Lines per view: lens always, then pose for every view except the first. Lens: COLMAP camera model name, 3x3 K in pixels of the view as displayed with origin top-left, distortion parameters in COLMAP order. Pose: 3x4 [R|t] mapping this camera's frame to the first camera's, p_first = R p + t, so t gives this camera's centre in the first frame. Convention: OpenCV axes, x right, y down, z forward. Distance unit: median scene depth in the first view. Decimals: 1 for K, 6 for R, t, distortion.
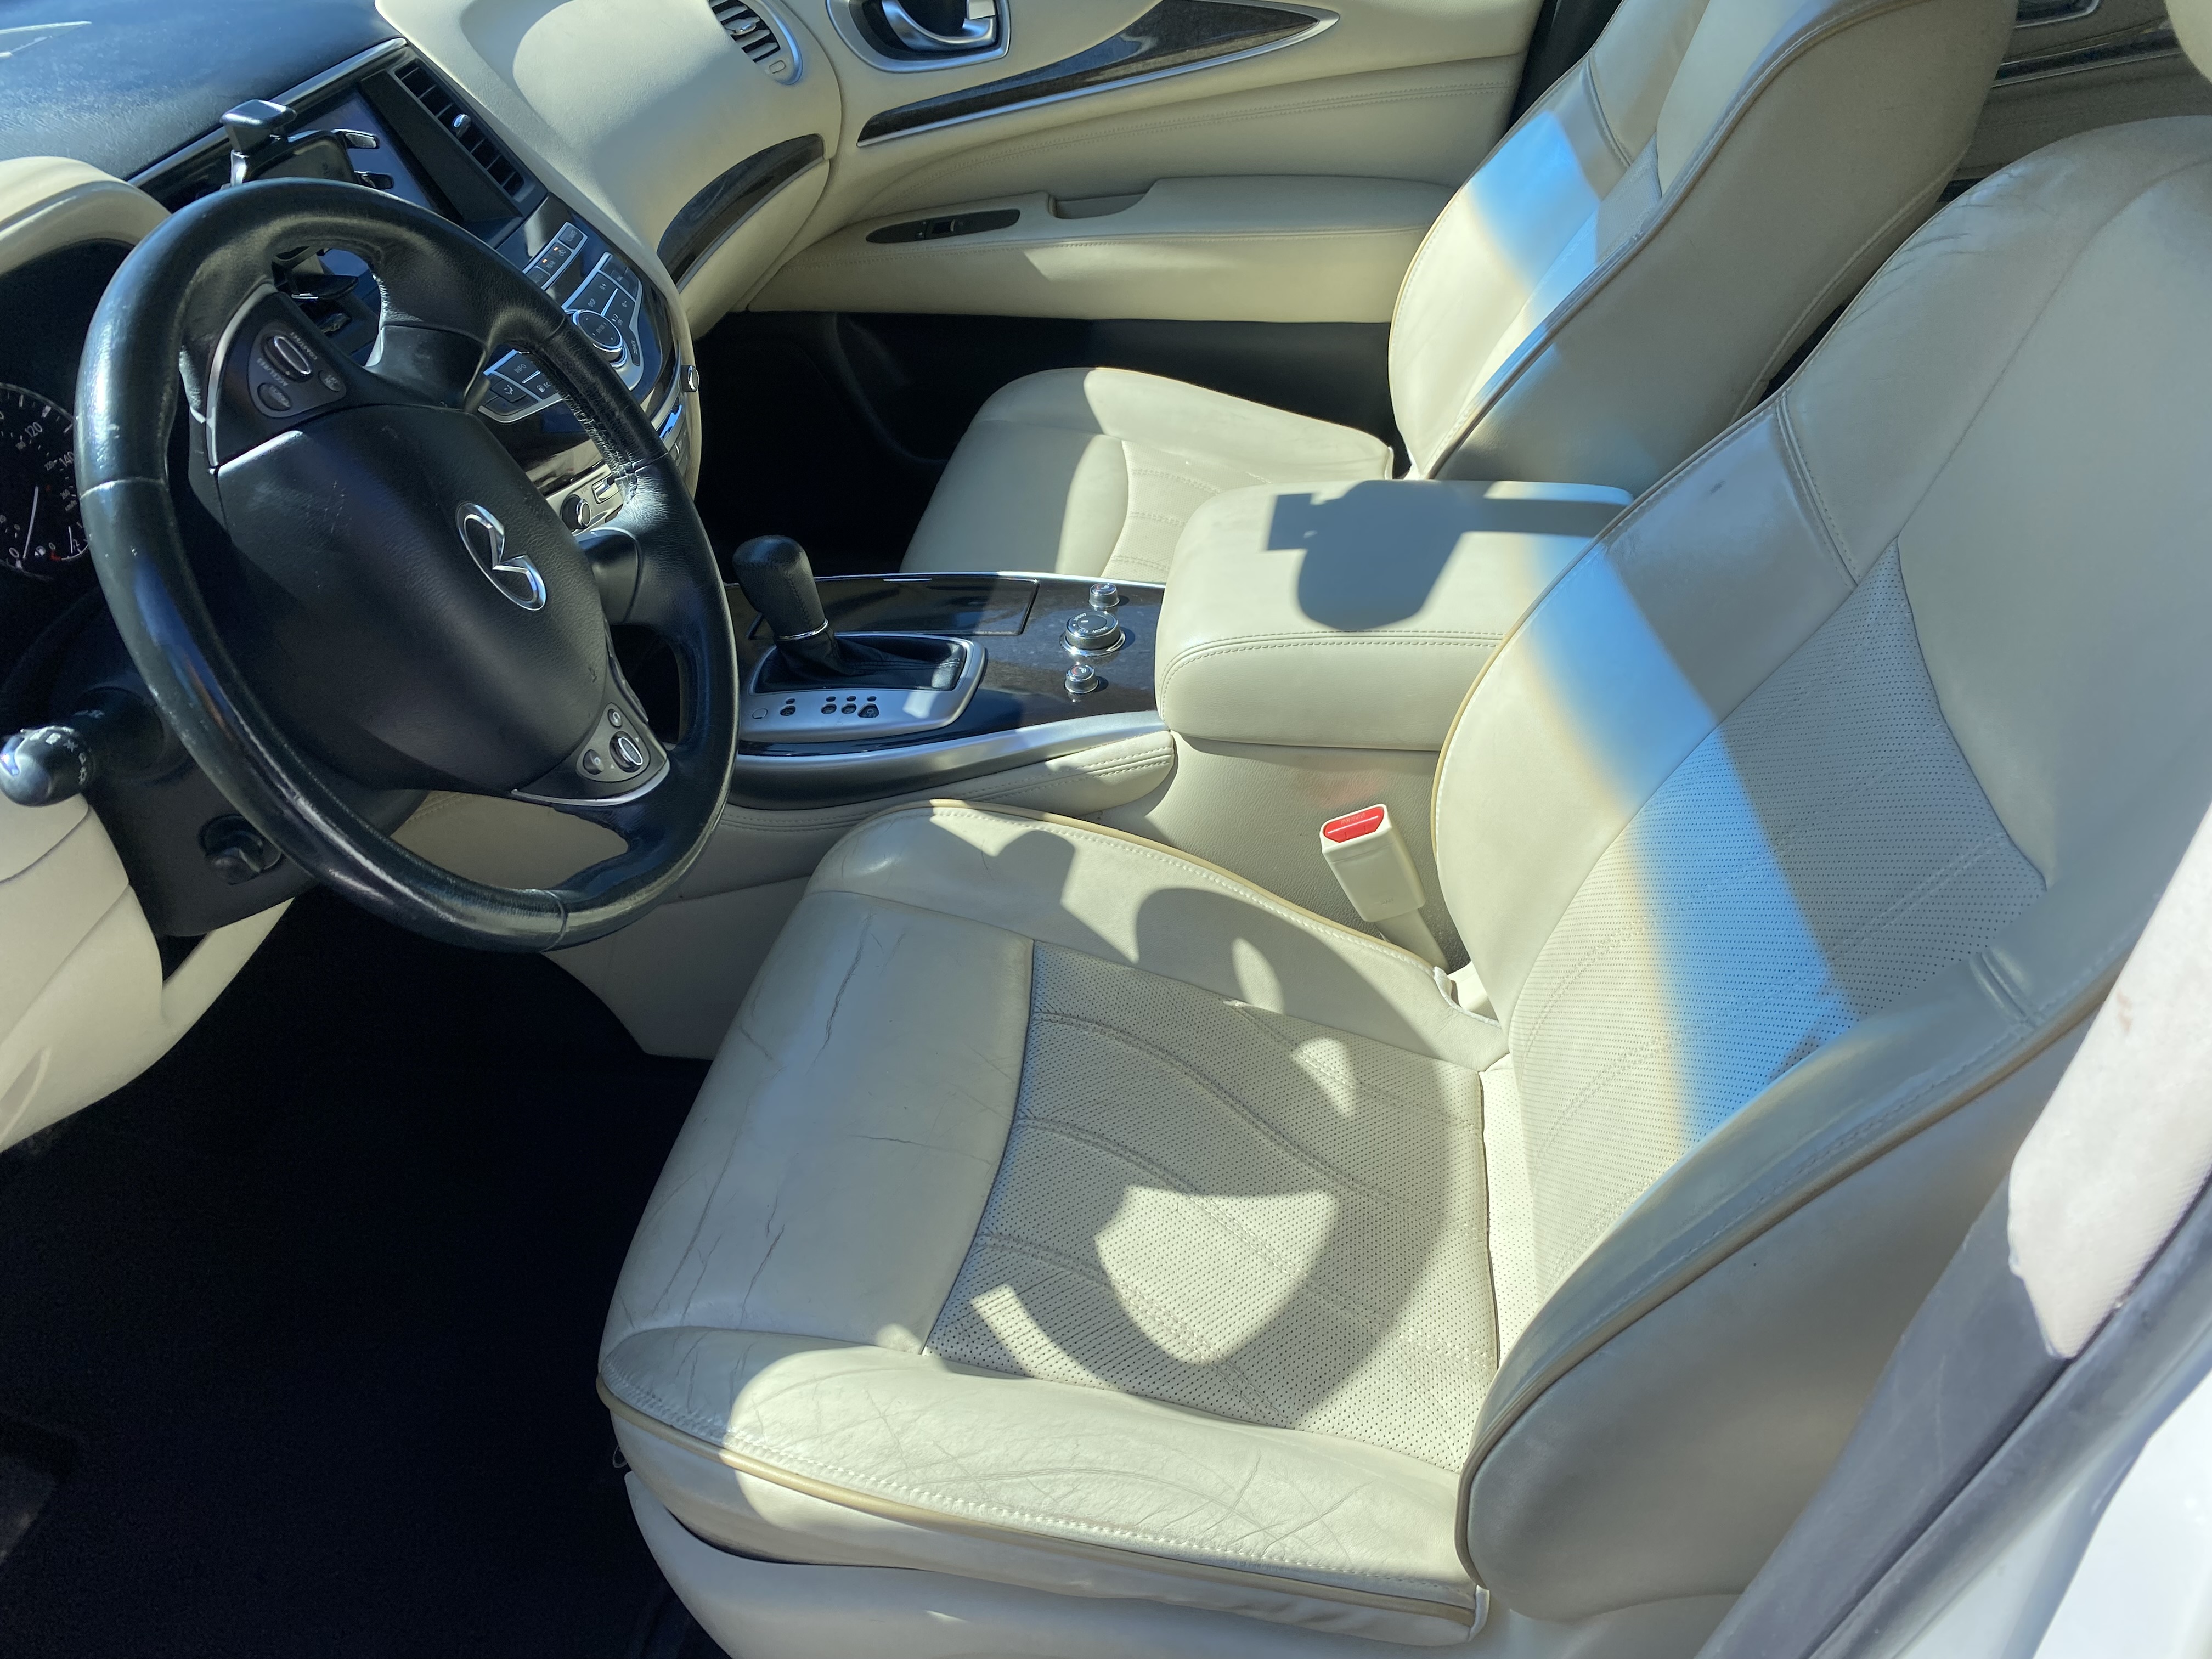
lens RADIAL K [[1701.8, 0, 1106.0], [0, 1701.8, 829.5], [0, 0, 1]] dist [0.007586, -0.002544]
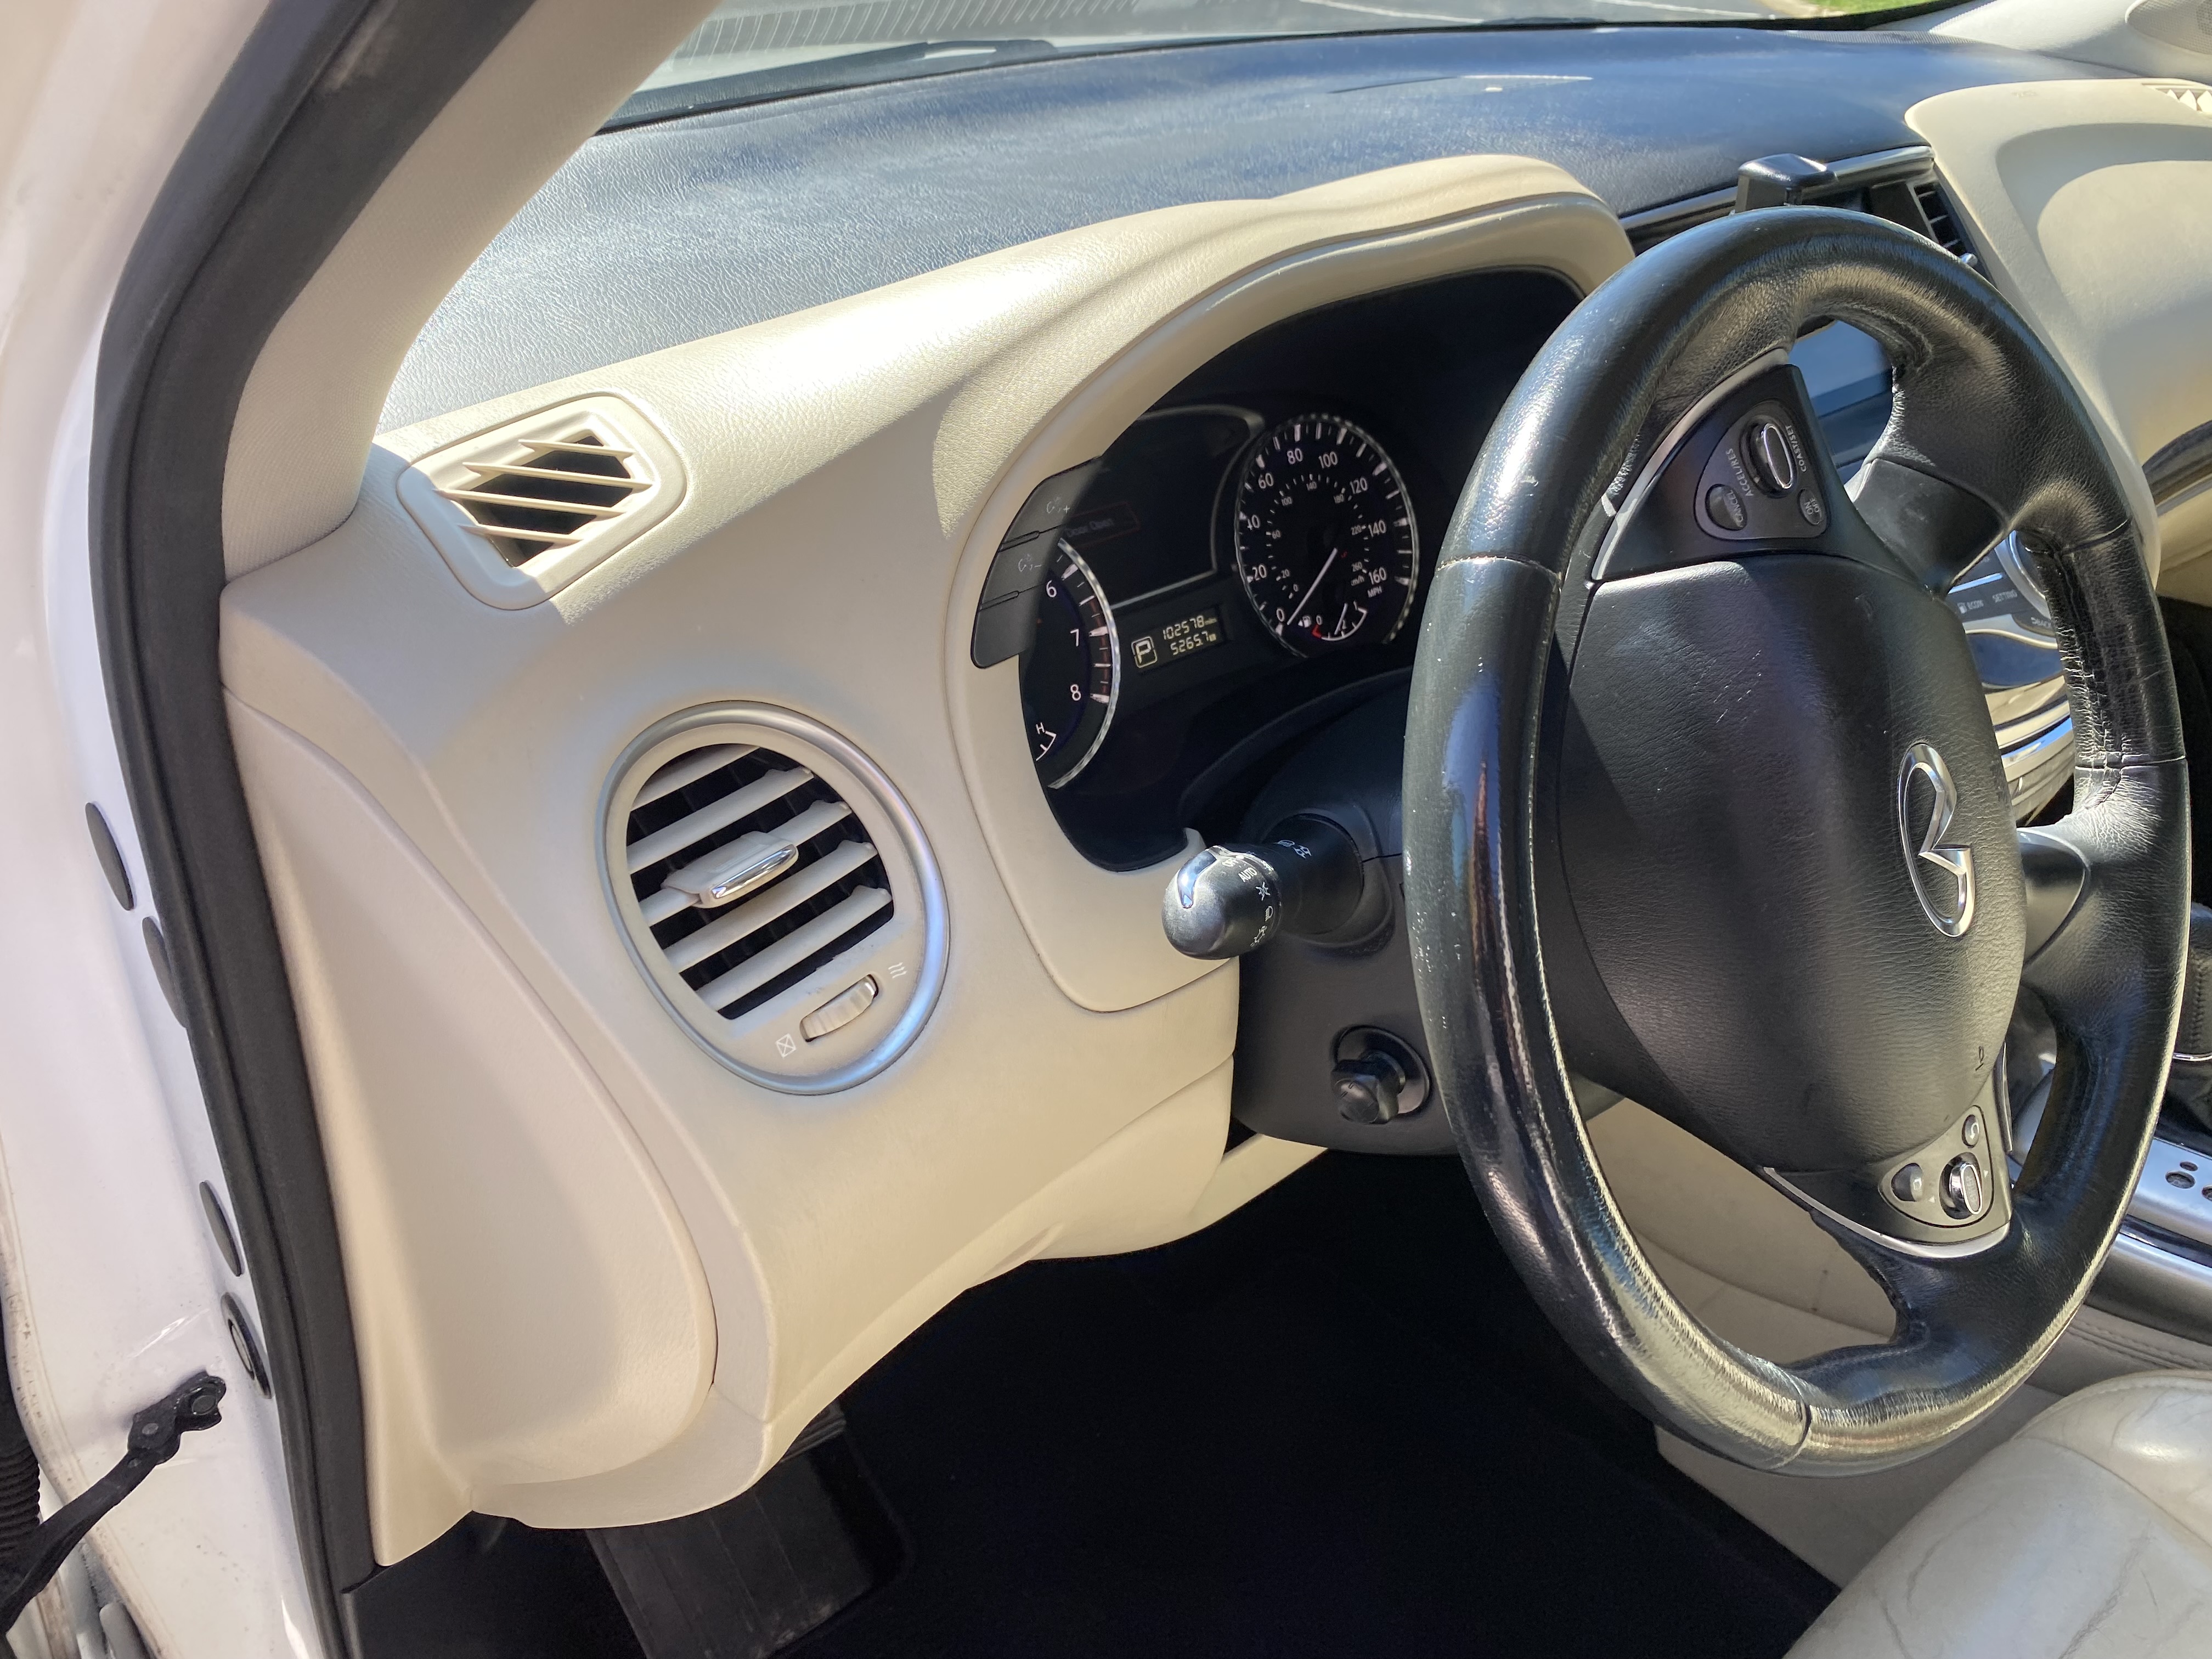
lens RADIAL K [[1709.6, 0, 1106.0], [0, 1709.6, 829.5], [0, 0, 1]] dist [-0.001118, -0.002467]
pose [[0.761606, 0.346987, -0.547318, -0.228129], [-0.410569, 0.911805, 0.006747, -0.040563], [0.501388, 0.219573, 0.836898, 0.305616]]
